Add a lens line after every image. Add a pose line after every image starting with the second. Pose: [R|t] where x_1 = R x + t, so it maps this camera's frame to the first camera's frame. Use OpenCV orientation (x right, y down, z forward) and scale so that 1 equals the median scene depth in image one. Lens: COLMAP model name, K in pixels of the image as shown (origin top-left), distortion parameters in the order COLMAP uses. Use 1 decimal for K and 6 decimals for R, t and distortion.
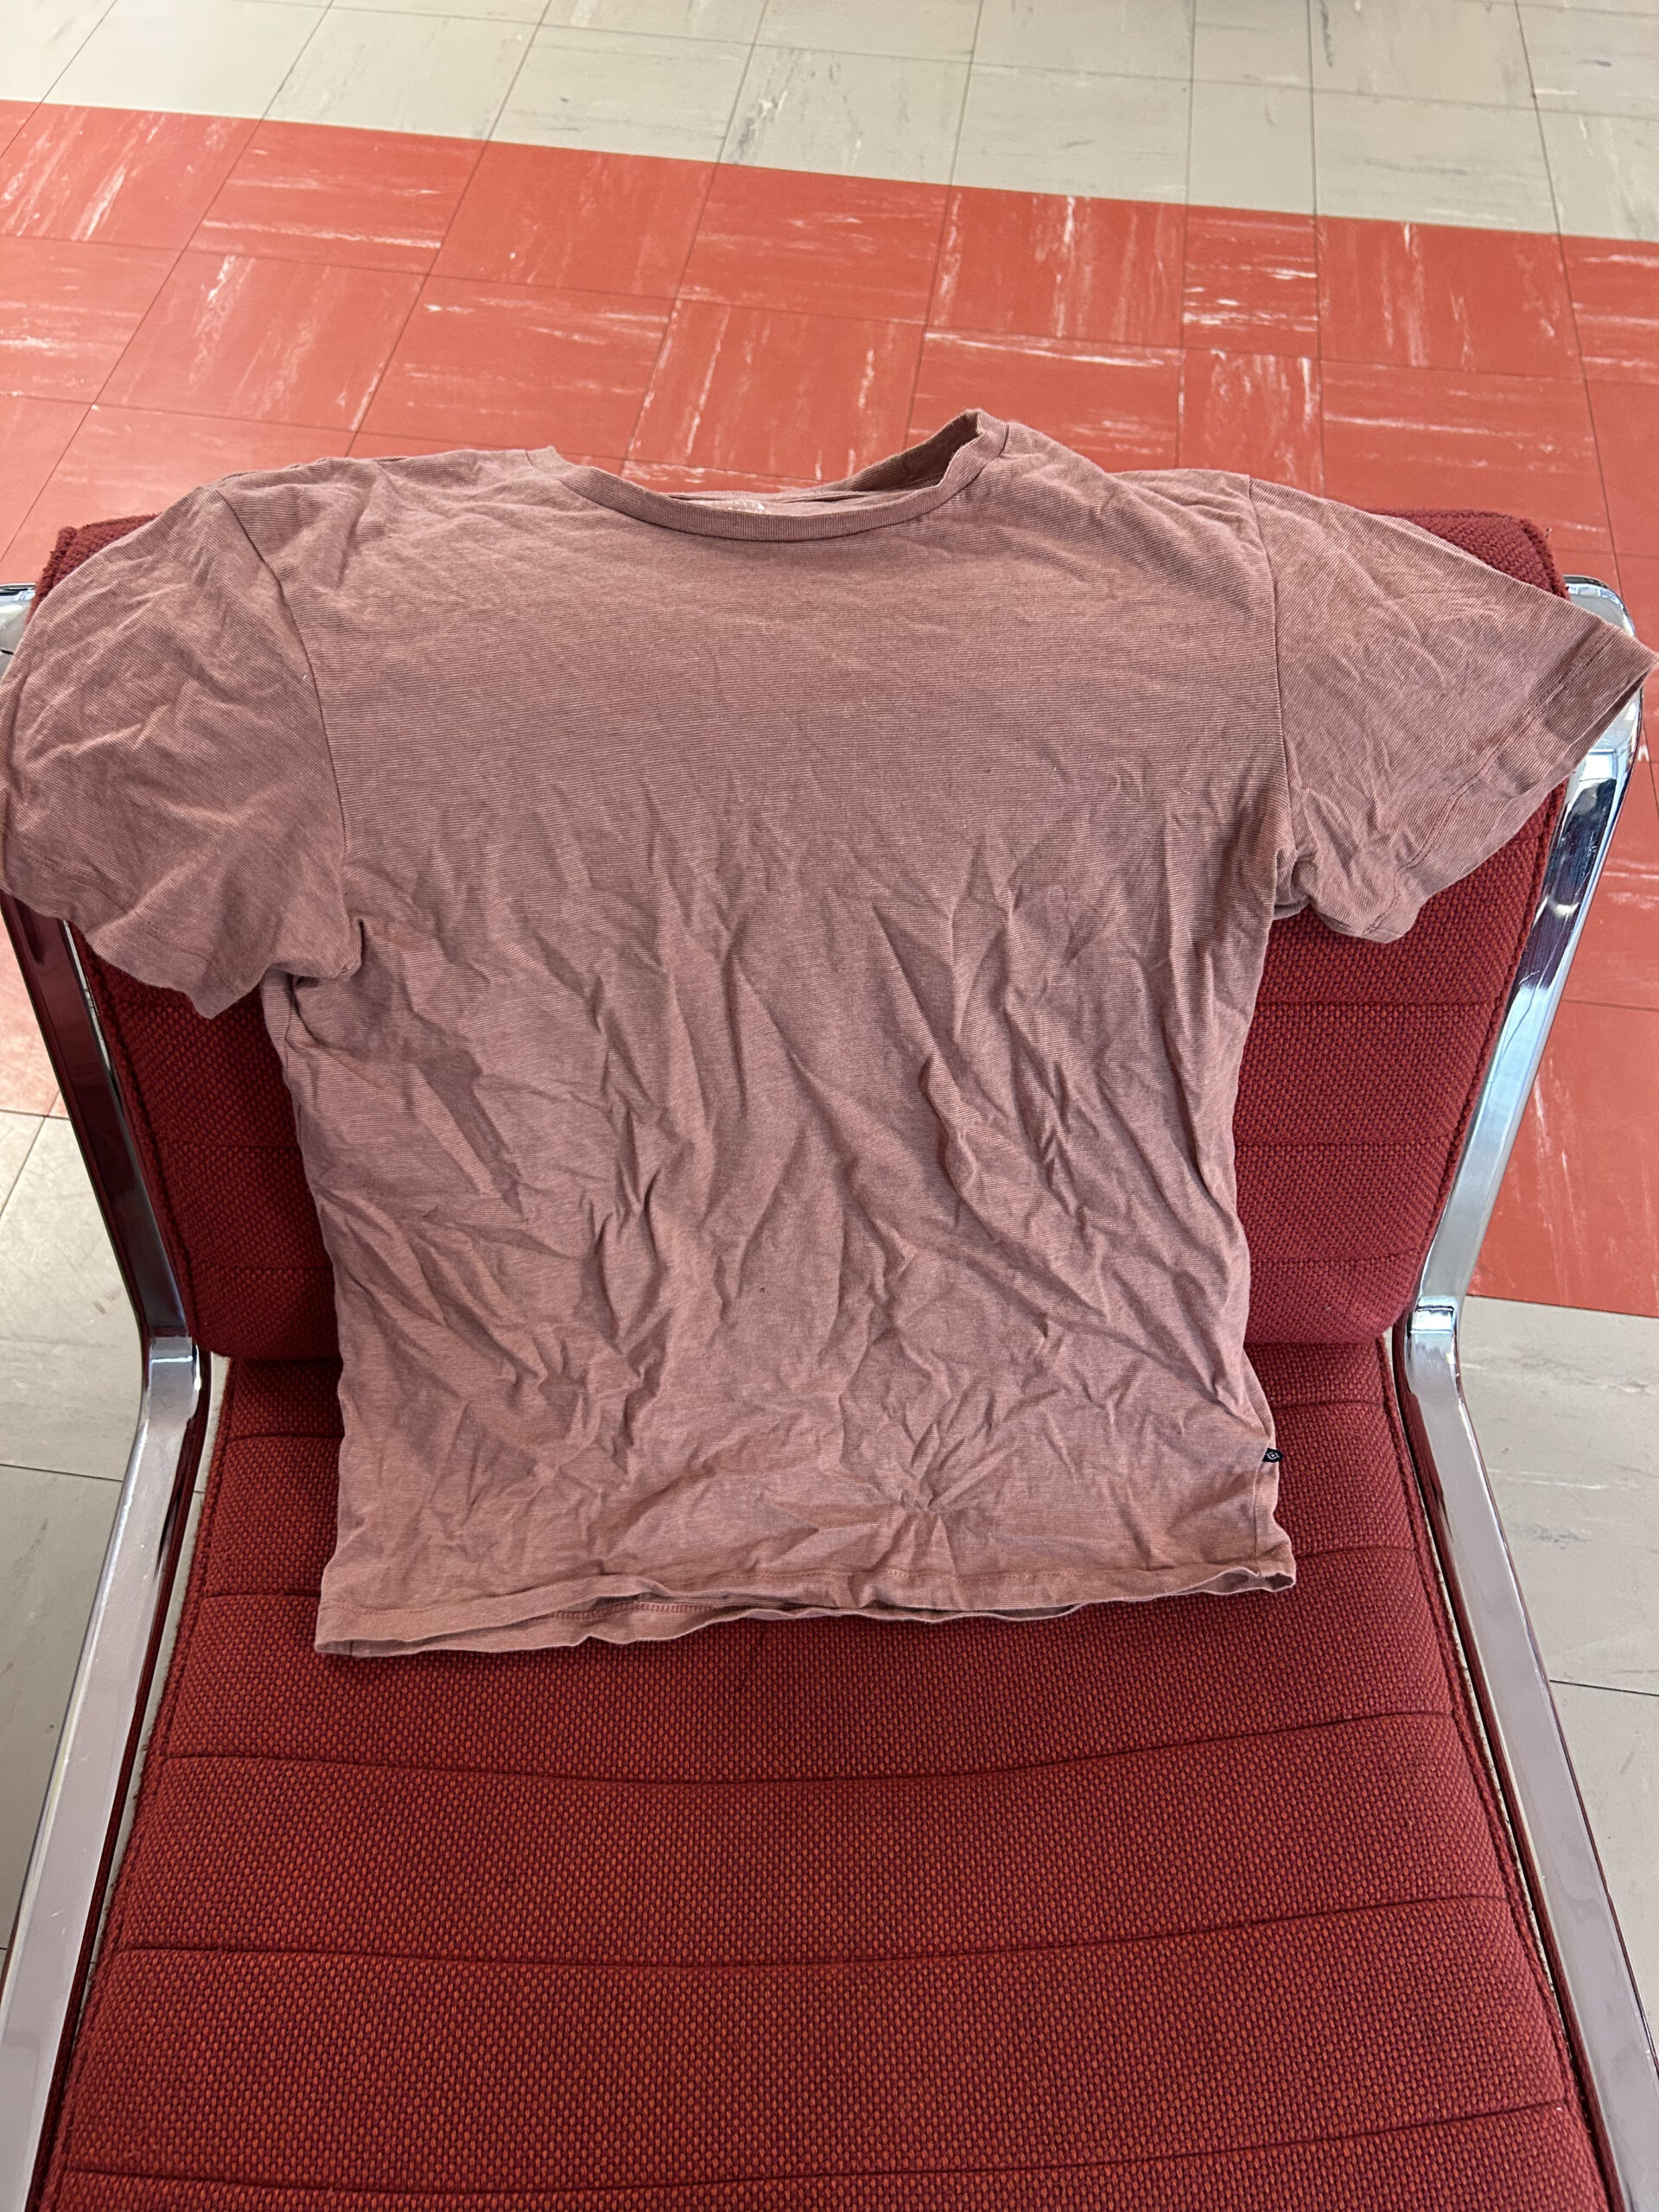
lens RADIAL K [[1697.1, 0, 828.2], [0, 1697.1, 1108.9], [0, 0, 1]] dist [0.016687, -0.031382]
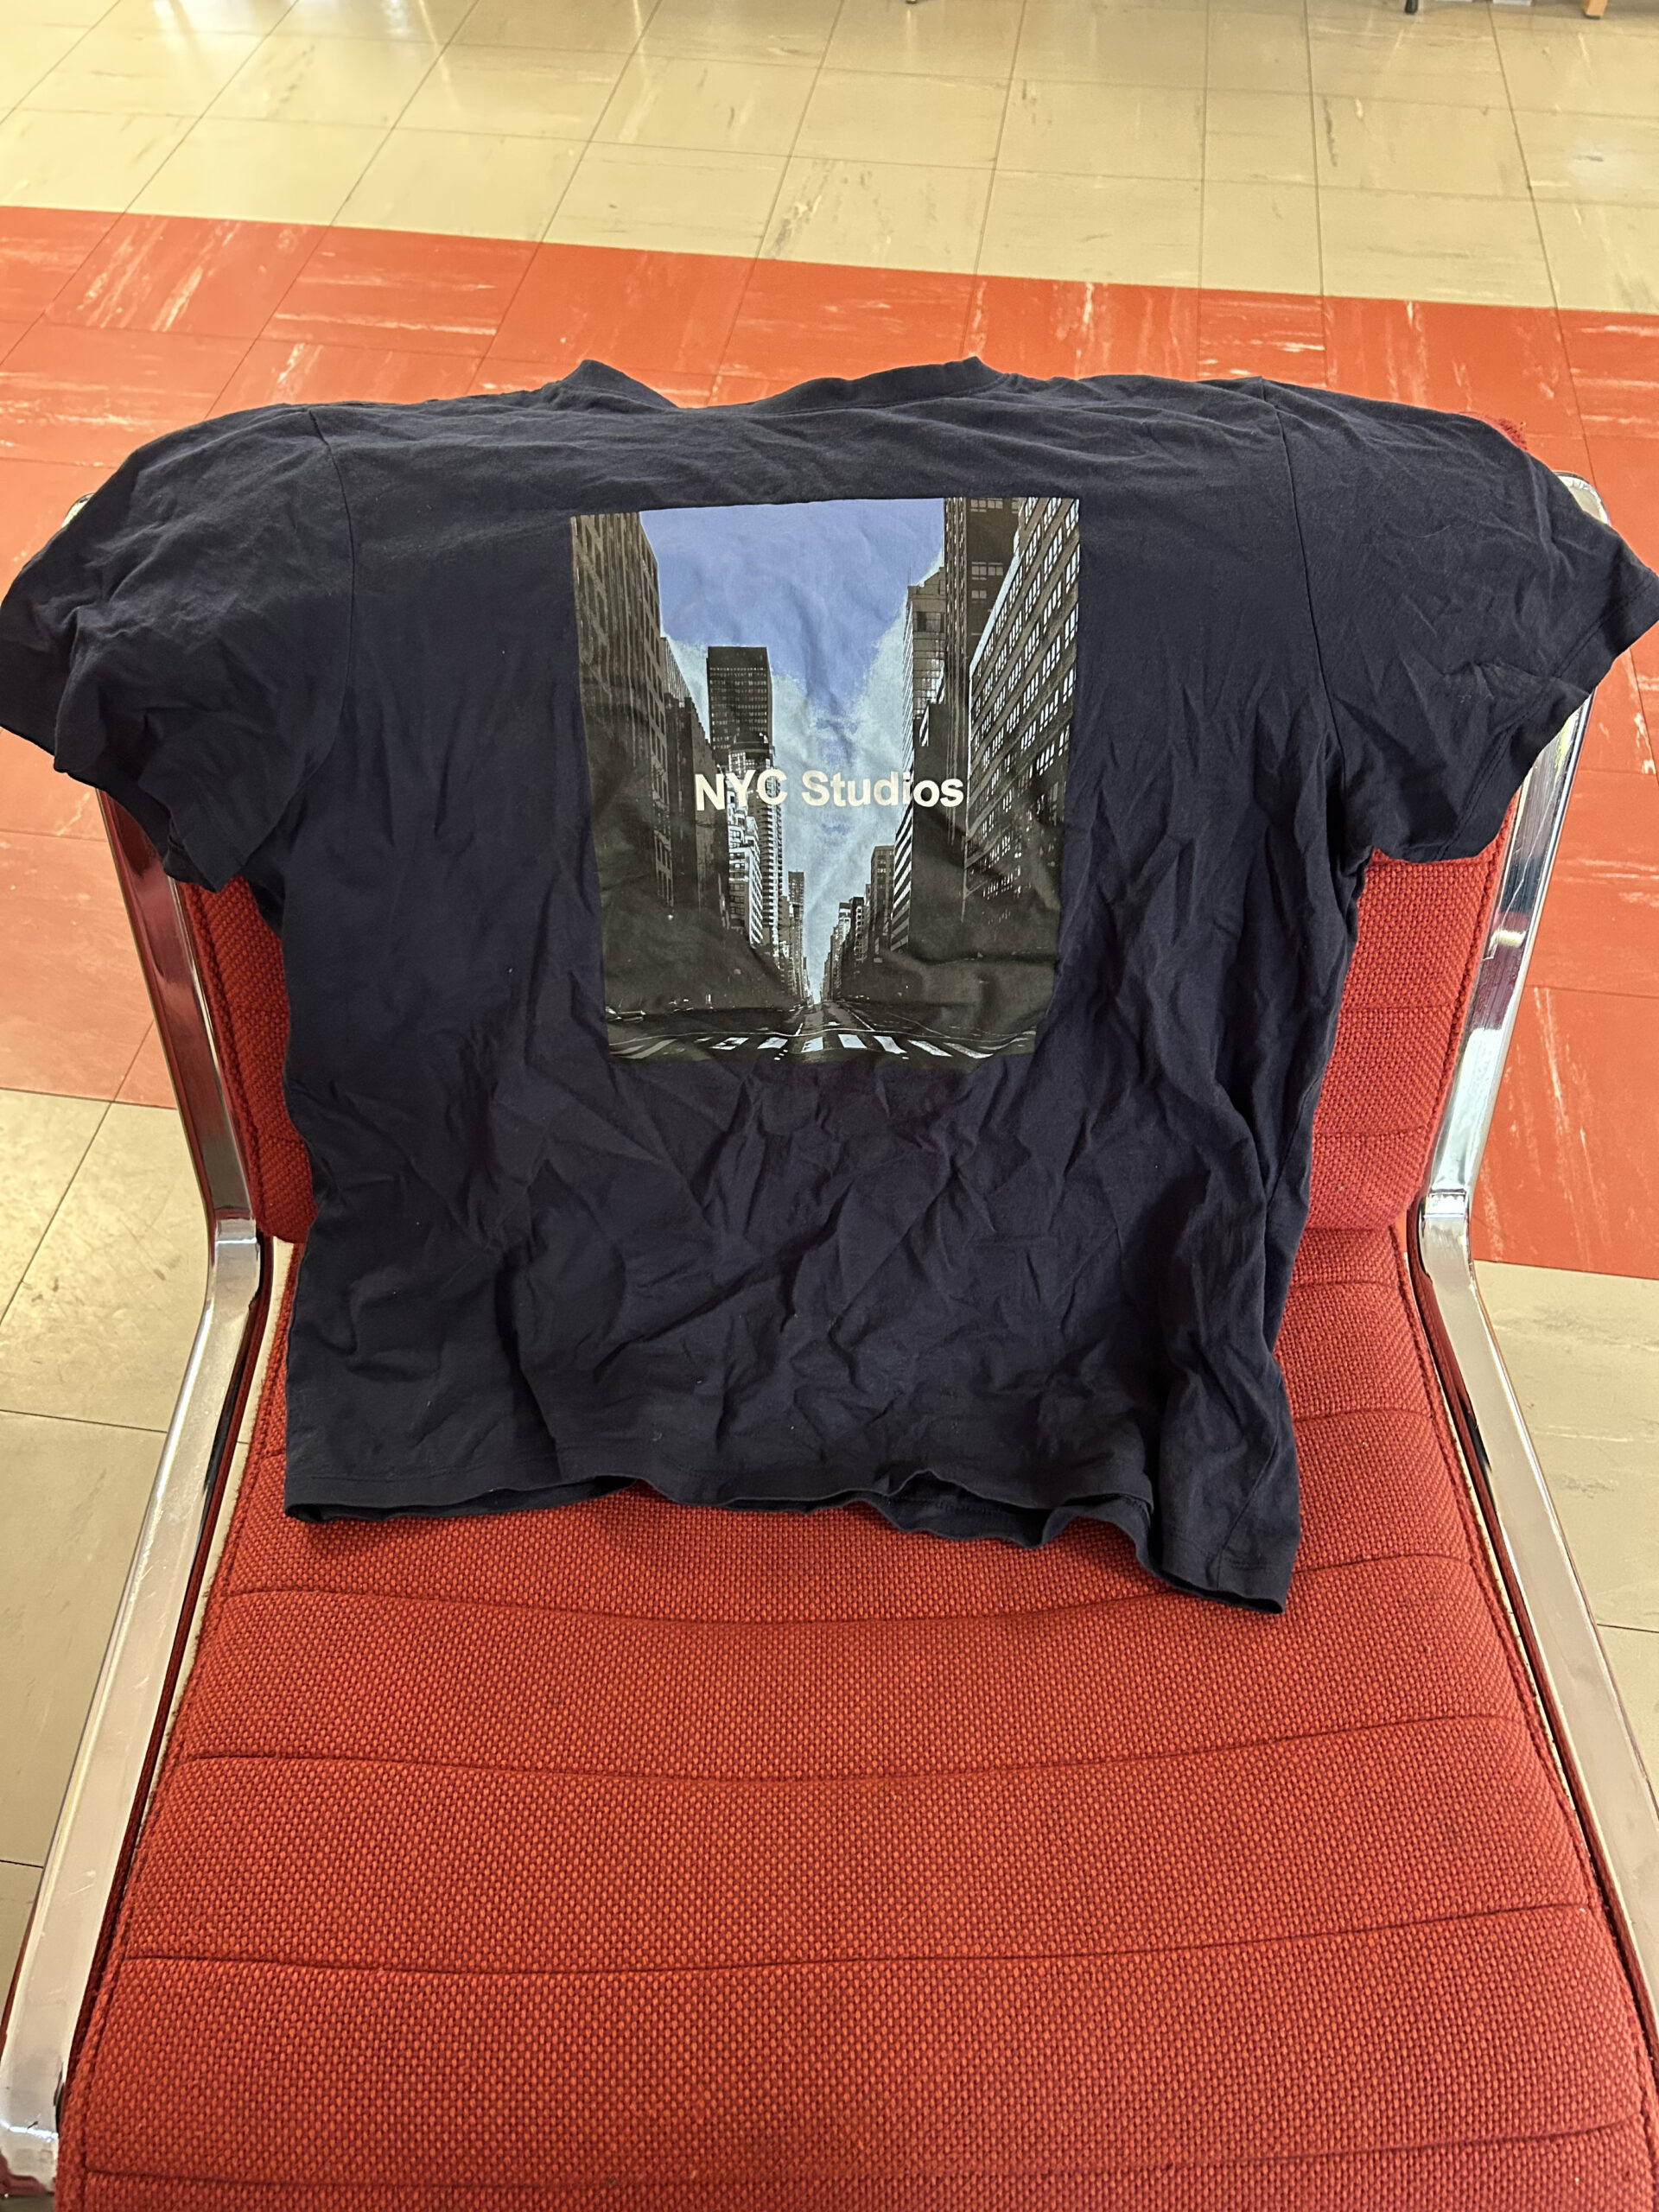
lens RADIAL K [[1697.1, 0, 835.6], [0, 1697.1, 1125.9], [0, 0, 1]] dist [0.016687, -0.031382]
pose [[0.999812, -0.005356, -0.018661, 0.002523], [0.003976, 0.997309, -0.073209, 0.100445], [0.019003, 0.073121, 0.997142, -0.030666]]
